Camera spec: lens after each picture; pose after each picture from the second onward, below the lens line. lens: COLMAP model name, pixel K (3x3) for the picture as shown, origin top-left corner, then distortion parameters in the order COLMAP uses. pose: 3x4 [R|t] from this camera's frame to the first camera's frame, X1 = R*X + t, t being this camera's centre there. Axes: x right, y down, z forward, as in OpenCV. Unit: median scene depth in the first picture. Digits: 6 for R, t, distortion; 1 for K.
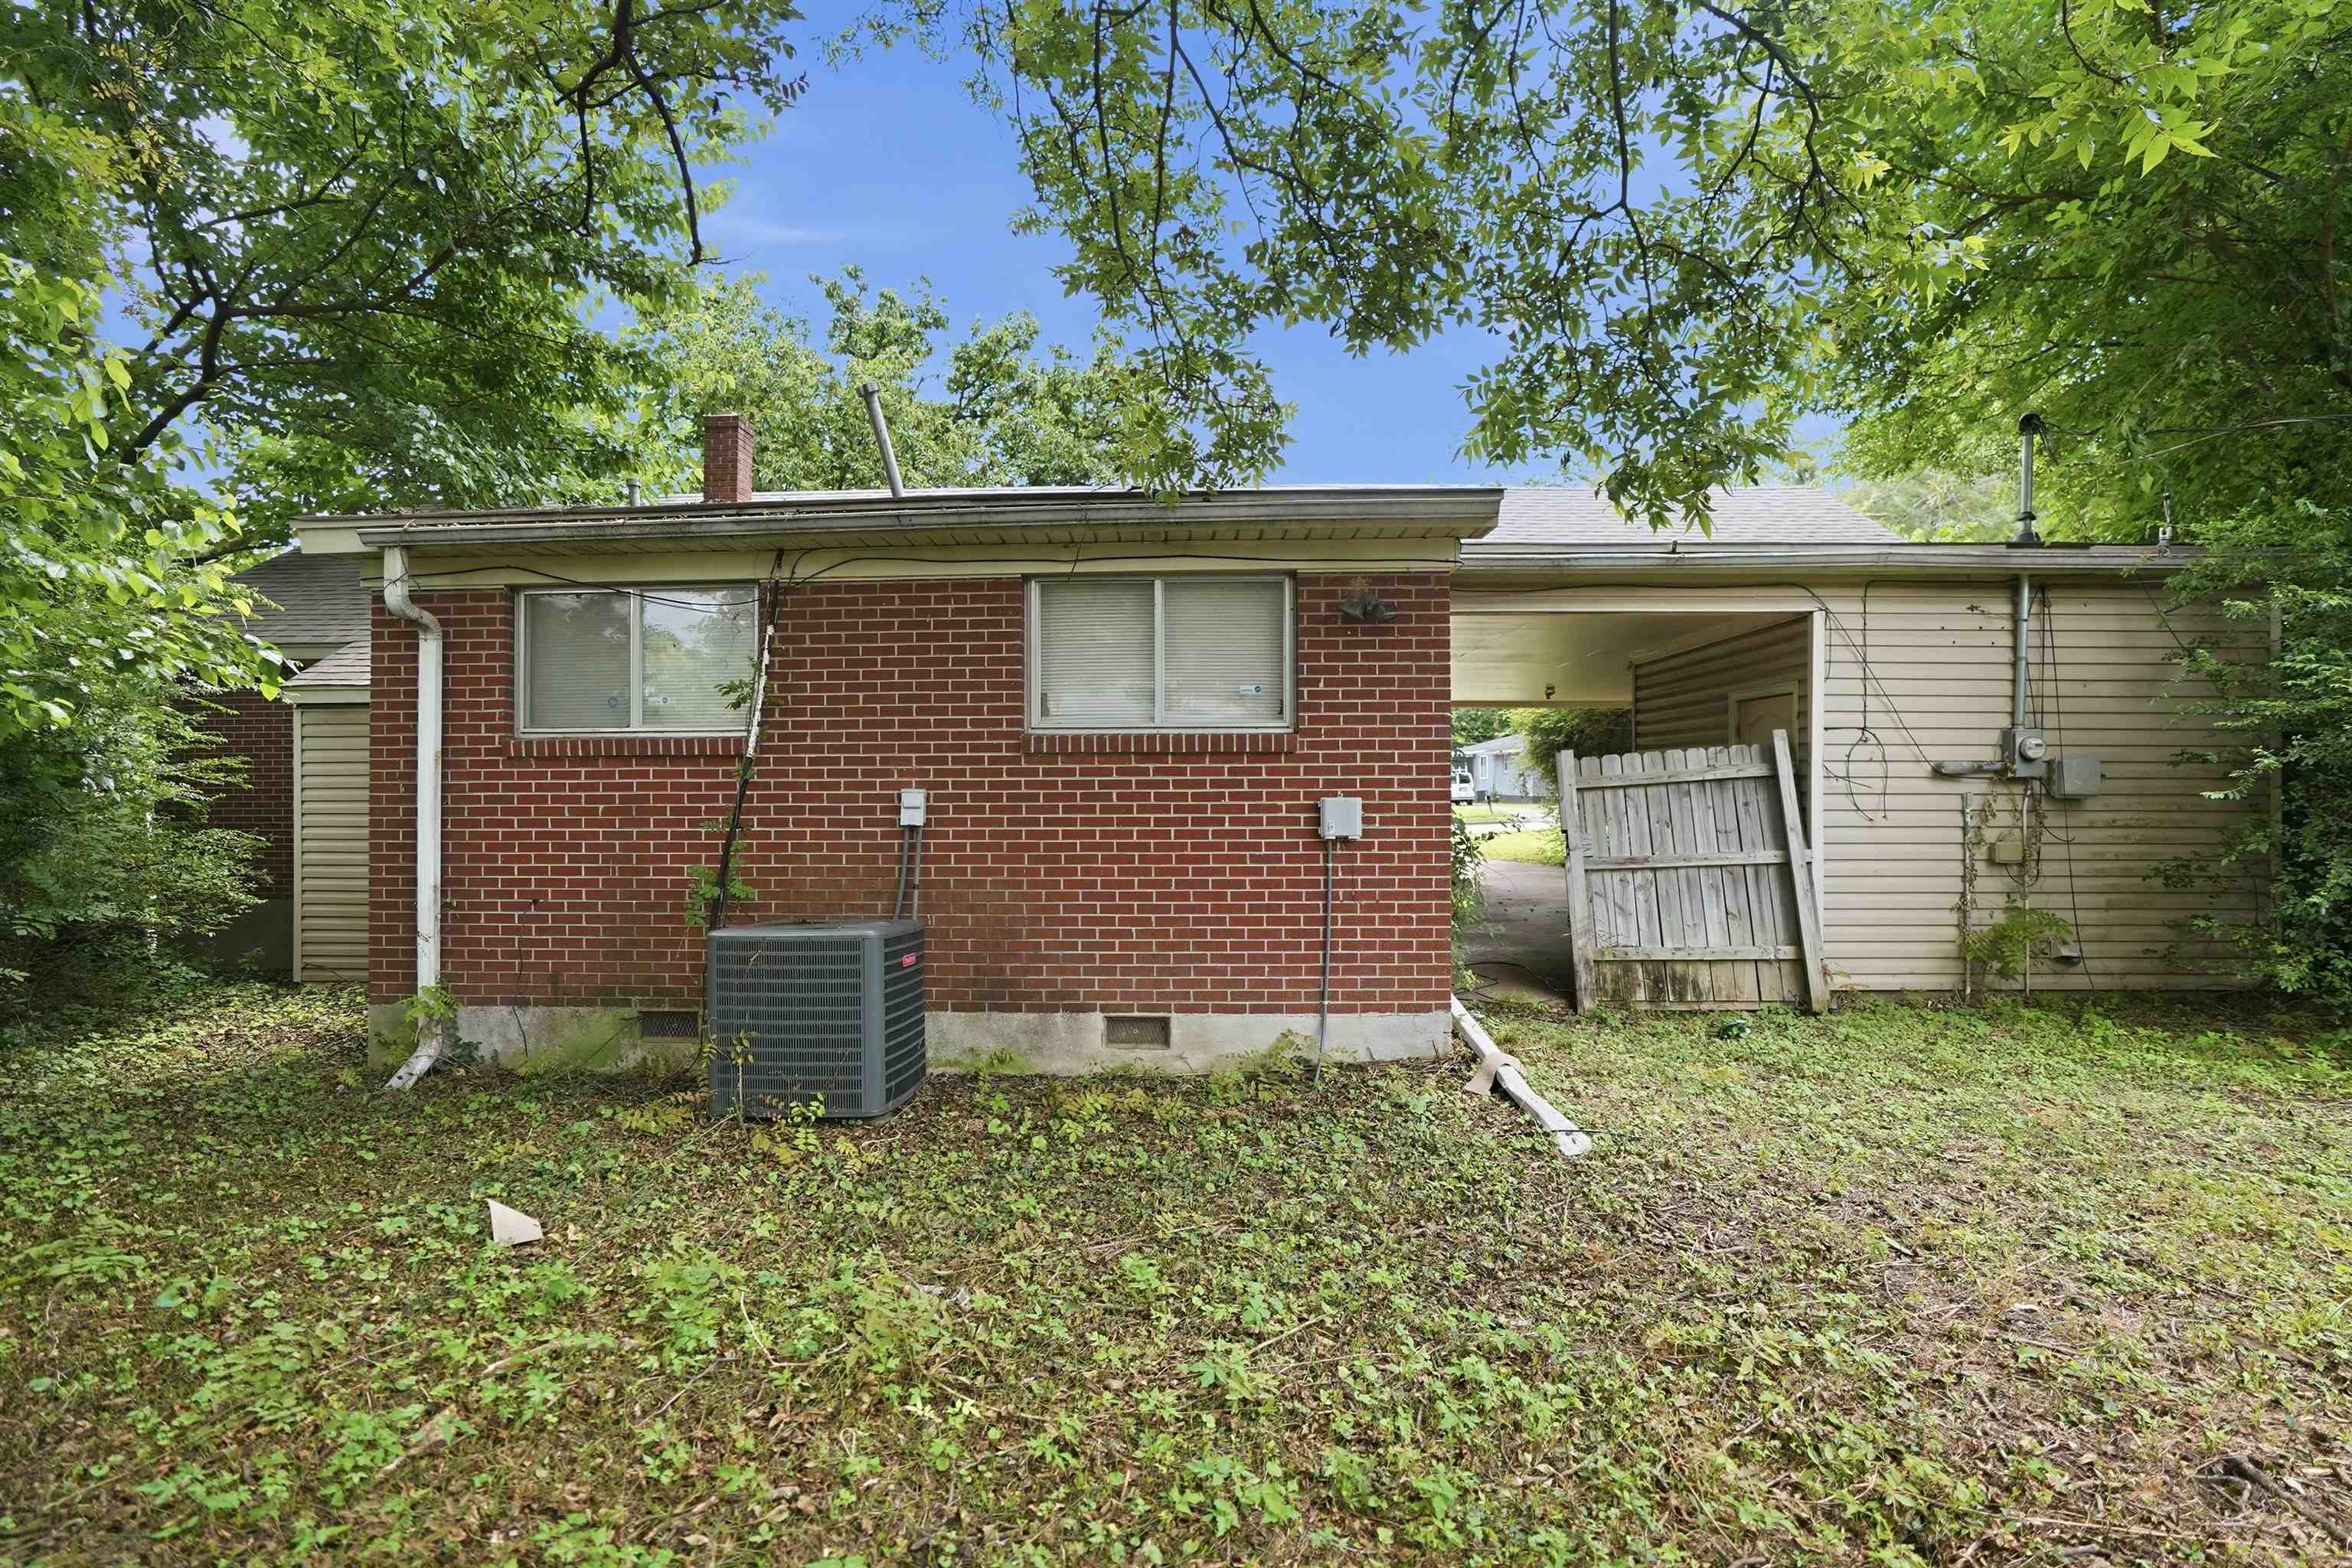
lens RADIAL K [[1111.8, 0, 1180.8], [0, 1111.8, 804.0], [0, 0, 1]] dist [-0.069097, 0.029349]
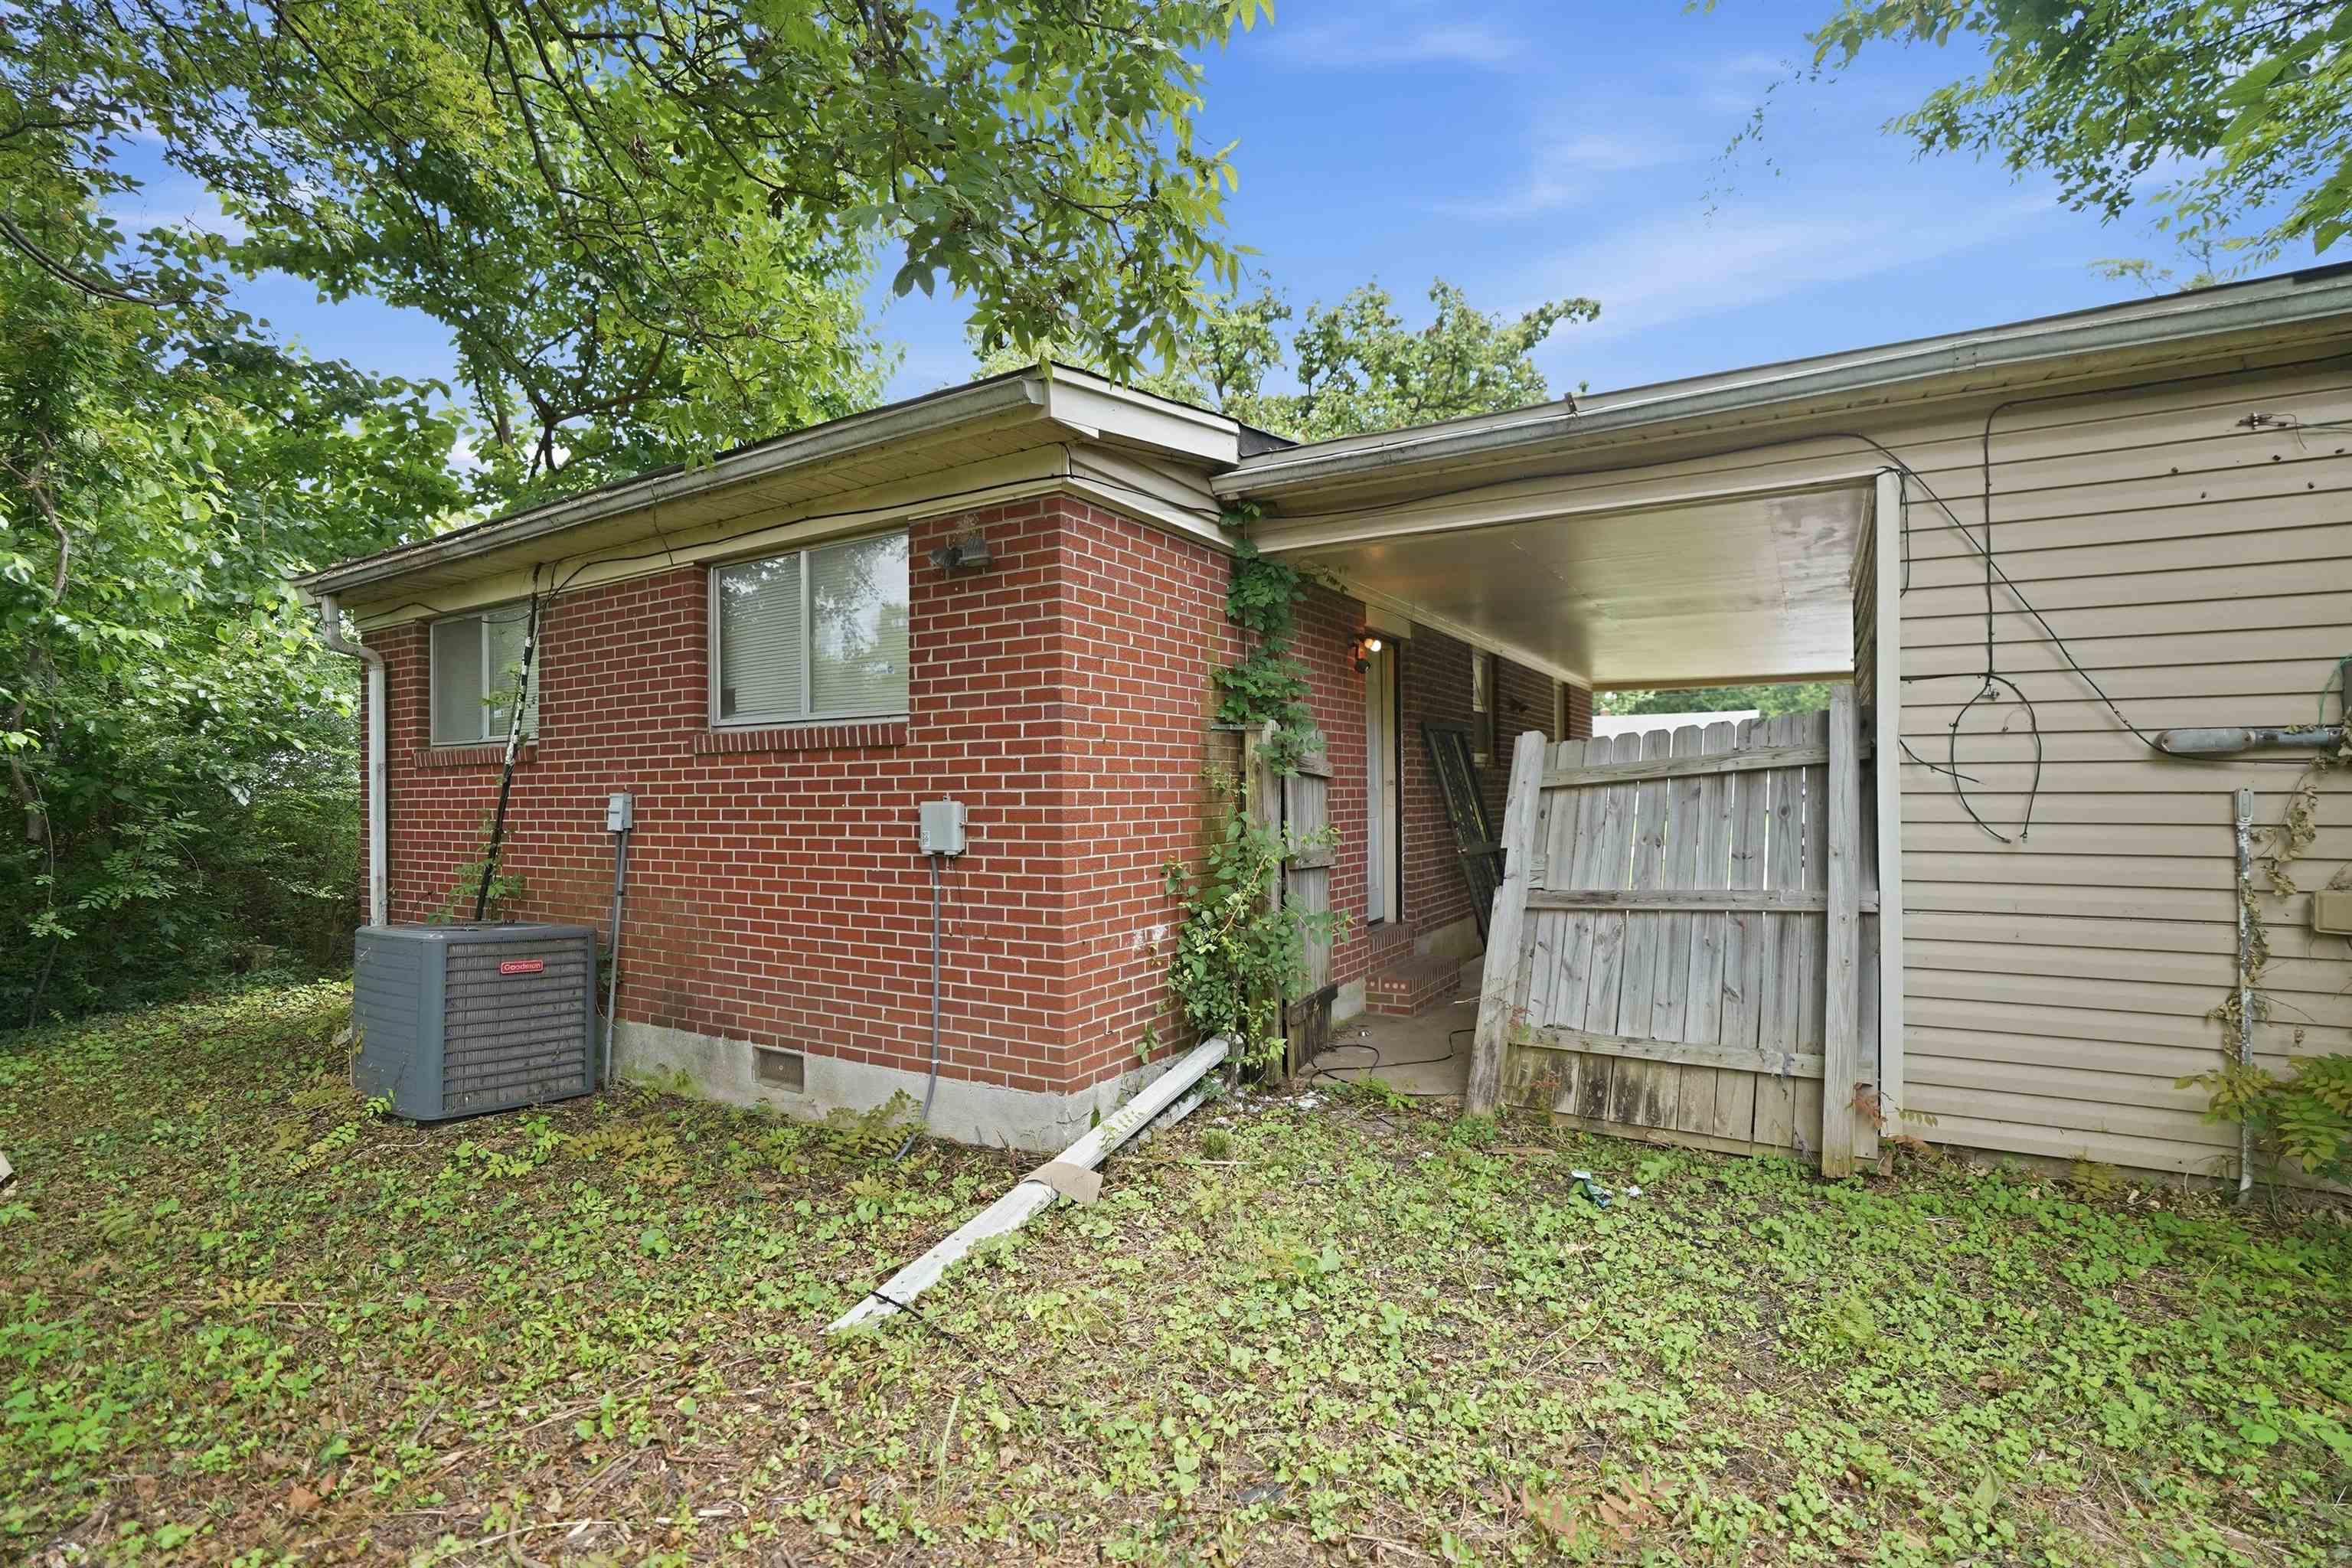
lens RADIAL K [[1111.8, 0, 1180.8], [0, 1111.8, 804.0], [0, 0, 1]] dist [-0.069097, 0.029349]
pose [[0.872071, -0.000258, -0.489379, 0.546083], [-0.001568, 0.999993, -0.003321, -0.001384], [0.489376, 0.003663, 0.872065, 0.326903]]
